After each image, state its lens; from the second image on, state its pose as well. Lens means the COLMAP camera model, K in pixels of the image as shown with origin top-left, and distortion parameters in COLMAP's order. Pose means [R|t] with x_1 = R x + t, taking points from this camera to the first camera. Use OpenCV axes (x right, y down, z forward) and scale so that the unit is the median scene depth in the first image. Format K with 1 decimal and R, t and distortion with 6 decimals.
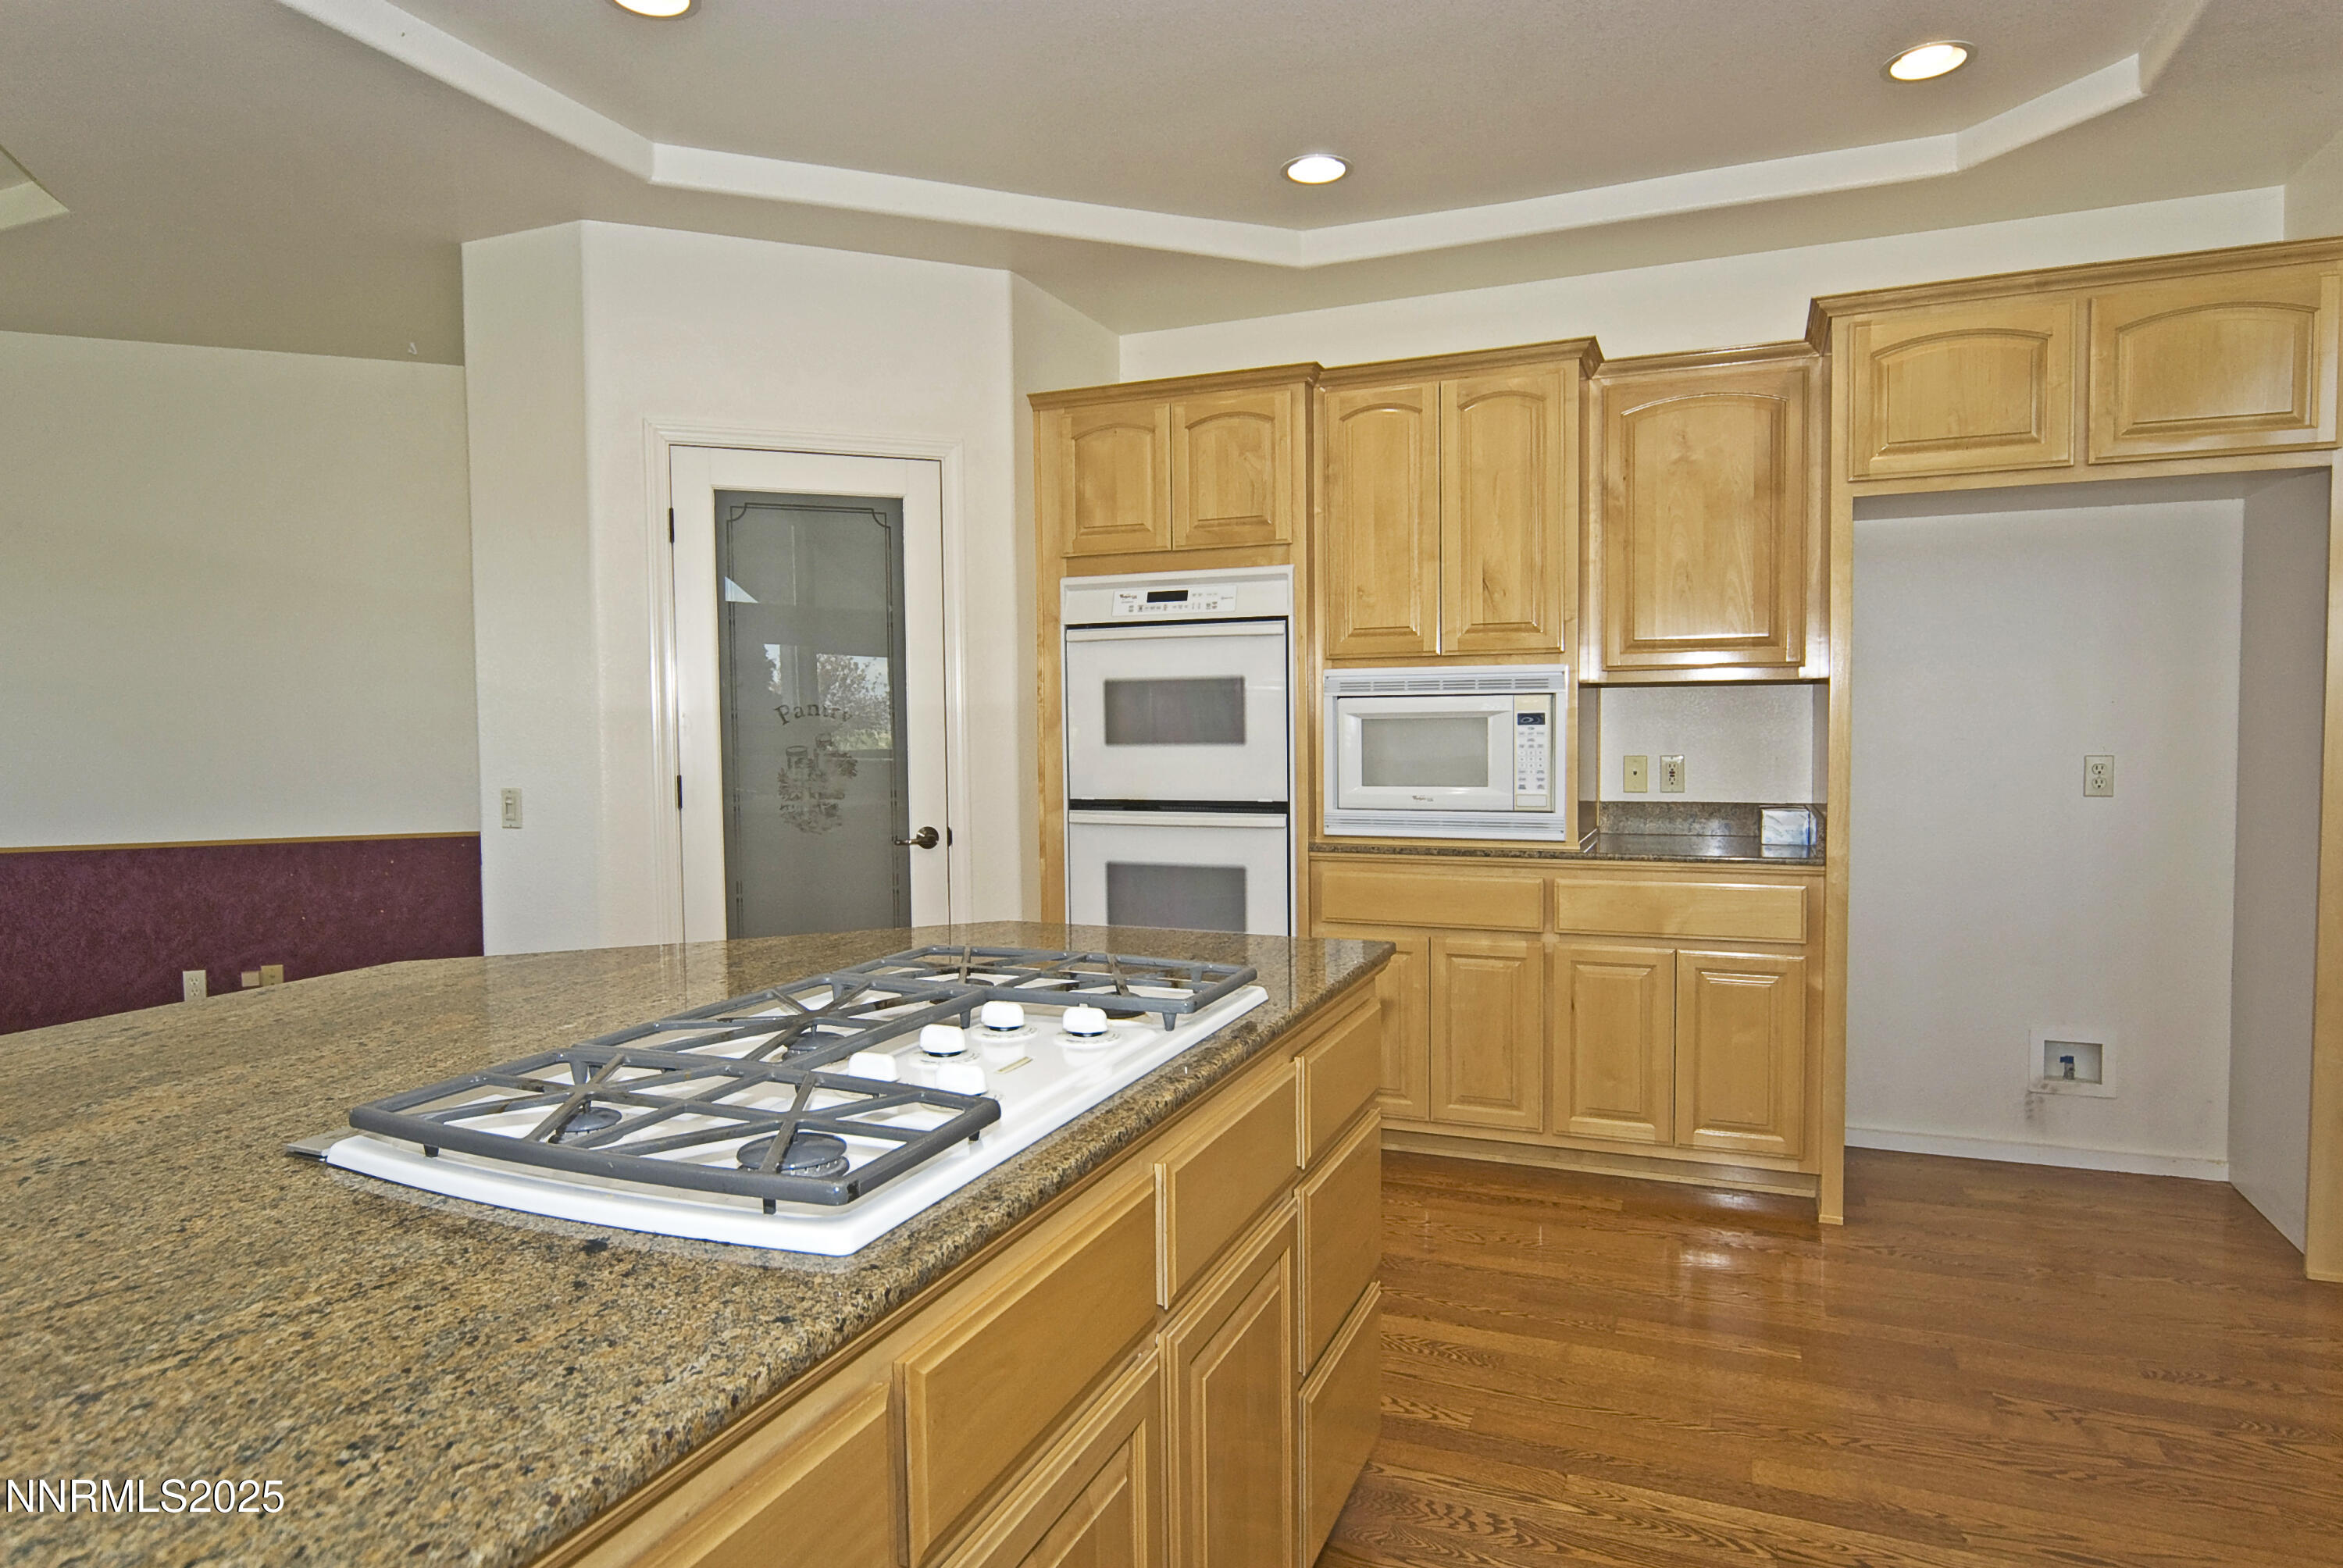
lens RADIAL K [[1366.7, 0, 1163.1], [0, 1366.7, 780.5], [0, 0, 1]] dist [-0.016647, 0.003459]
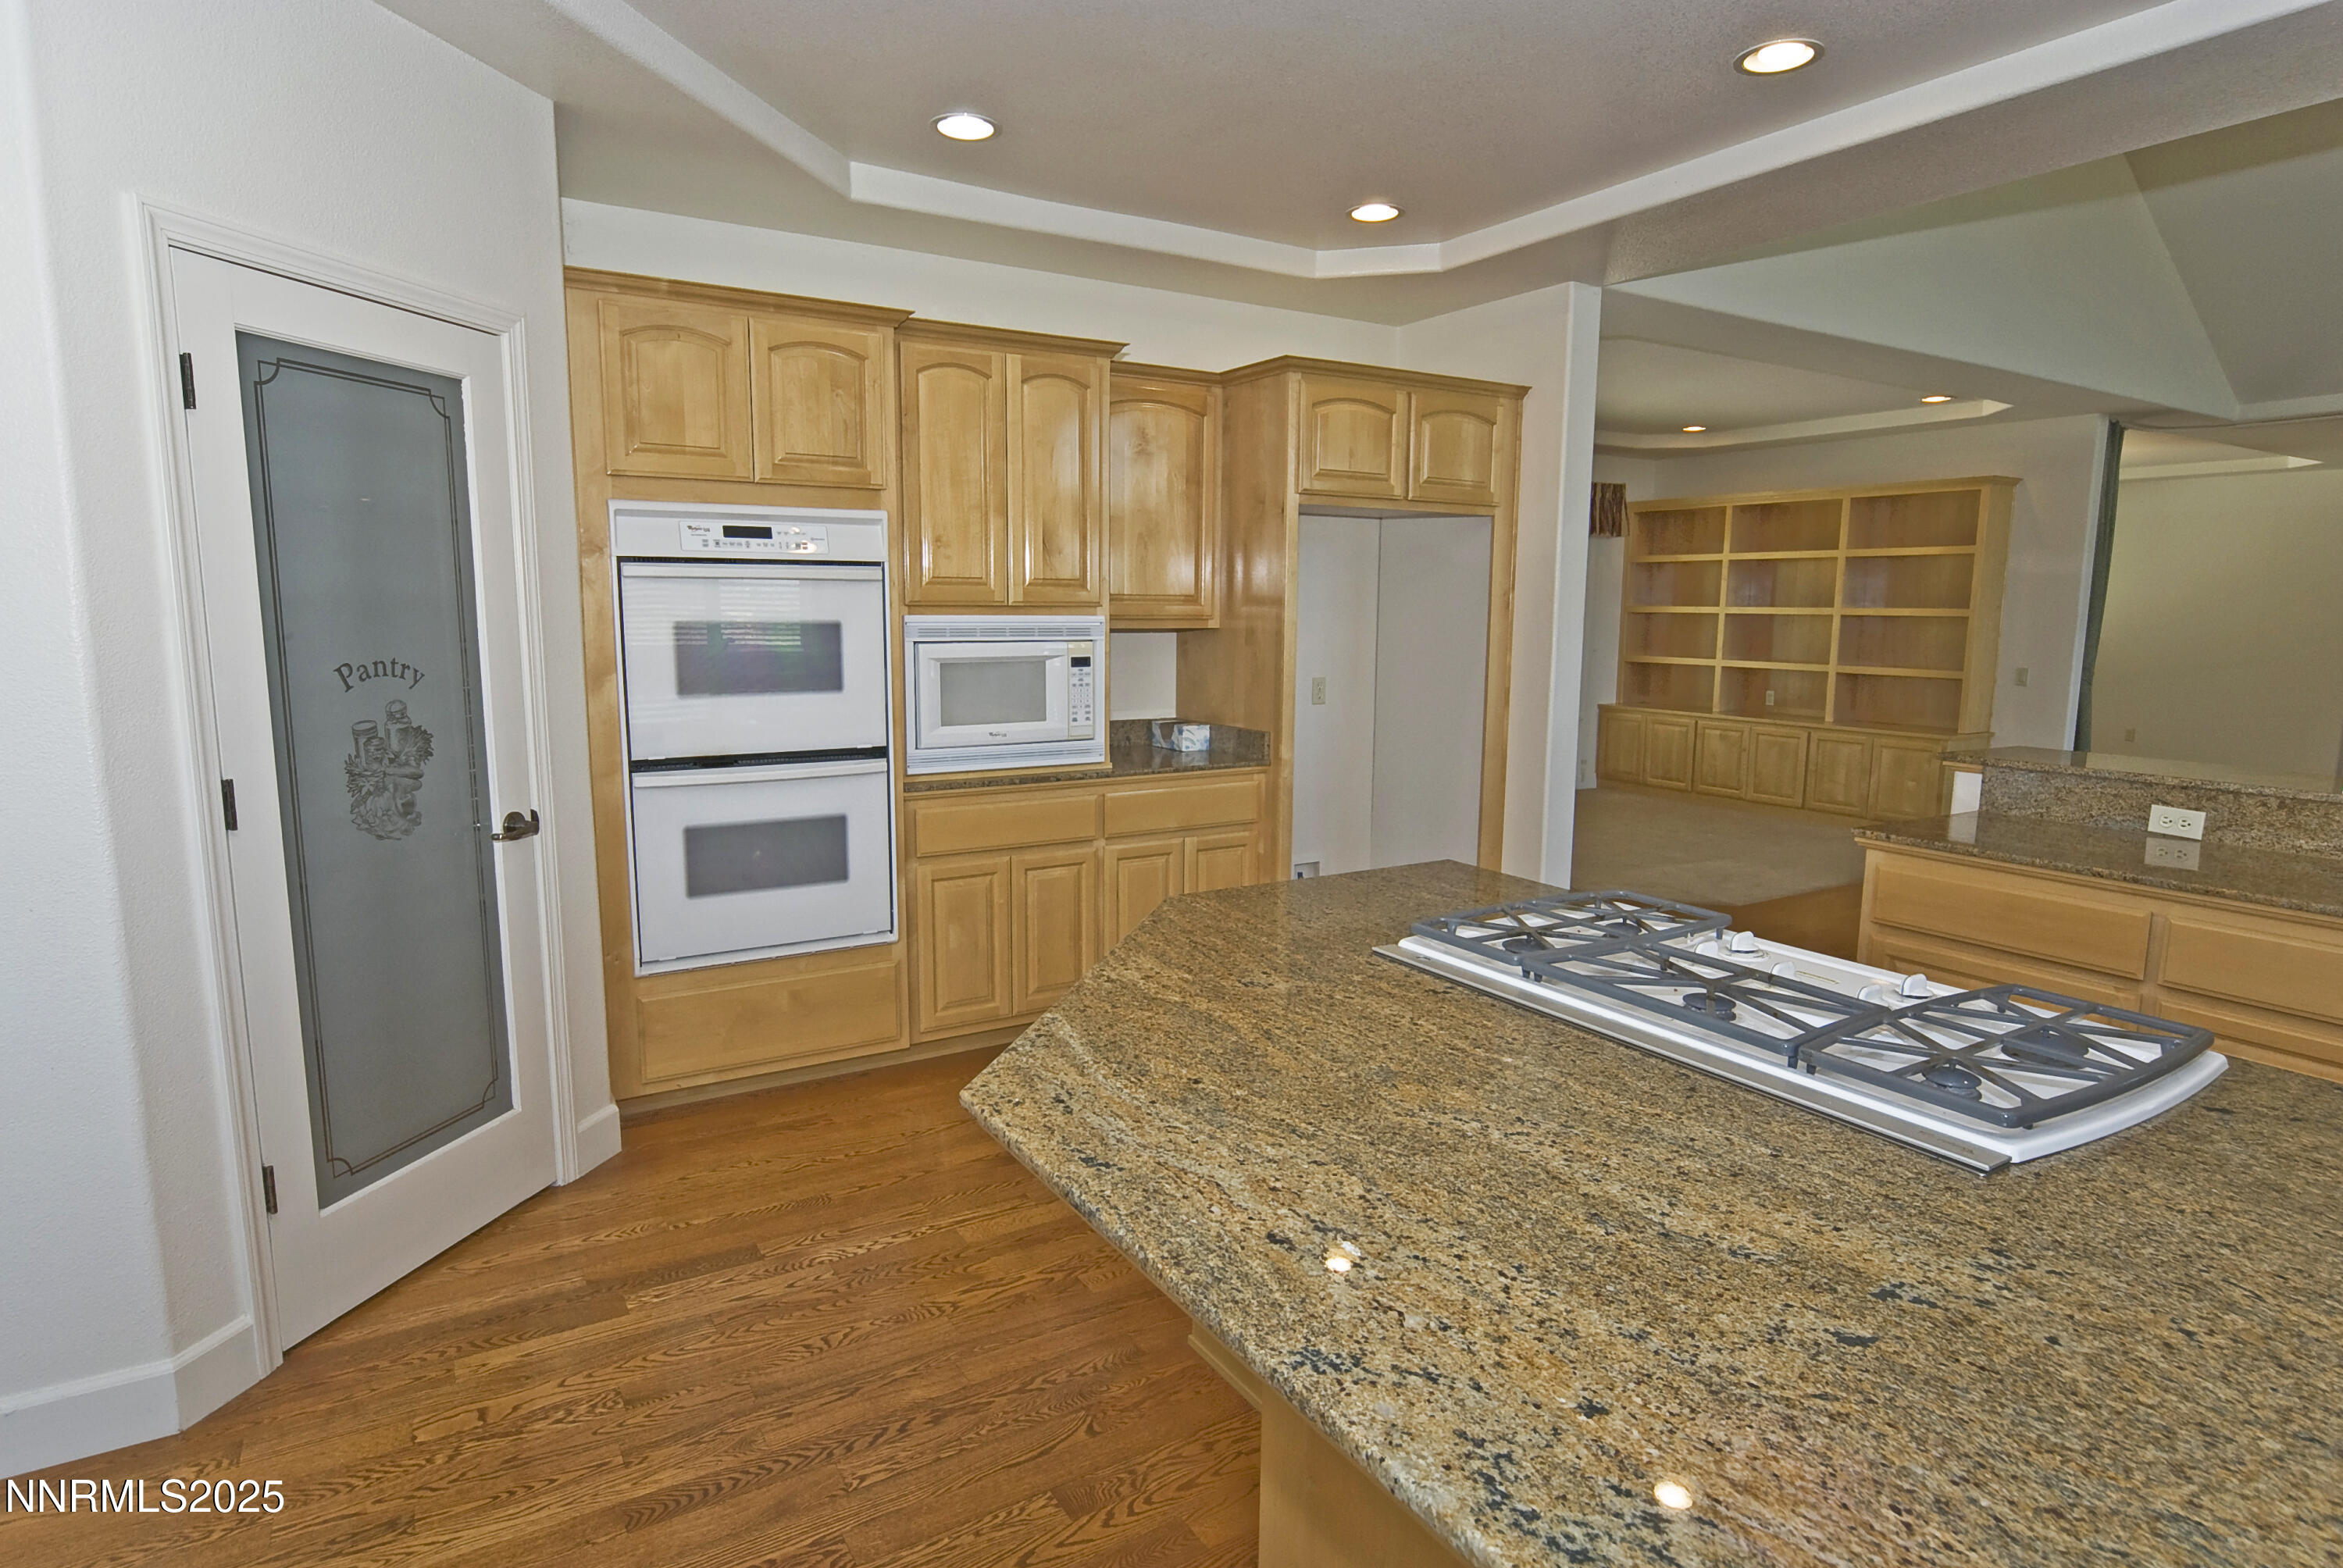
lens RADIAL K [[1265.2, 0, 1161.2], [0, 1265.2, 770.7], [0, 0, 1]] dist [-0.003945, -0.000820]
pose [[0.581279, -0.092379, 0.808443, -0.554379], [0.023934, 0.995046, 0.096492, -0.052383], [-0.813352, -0.036739, 0.580611, 0.285706]]
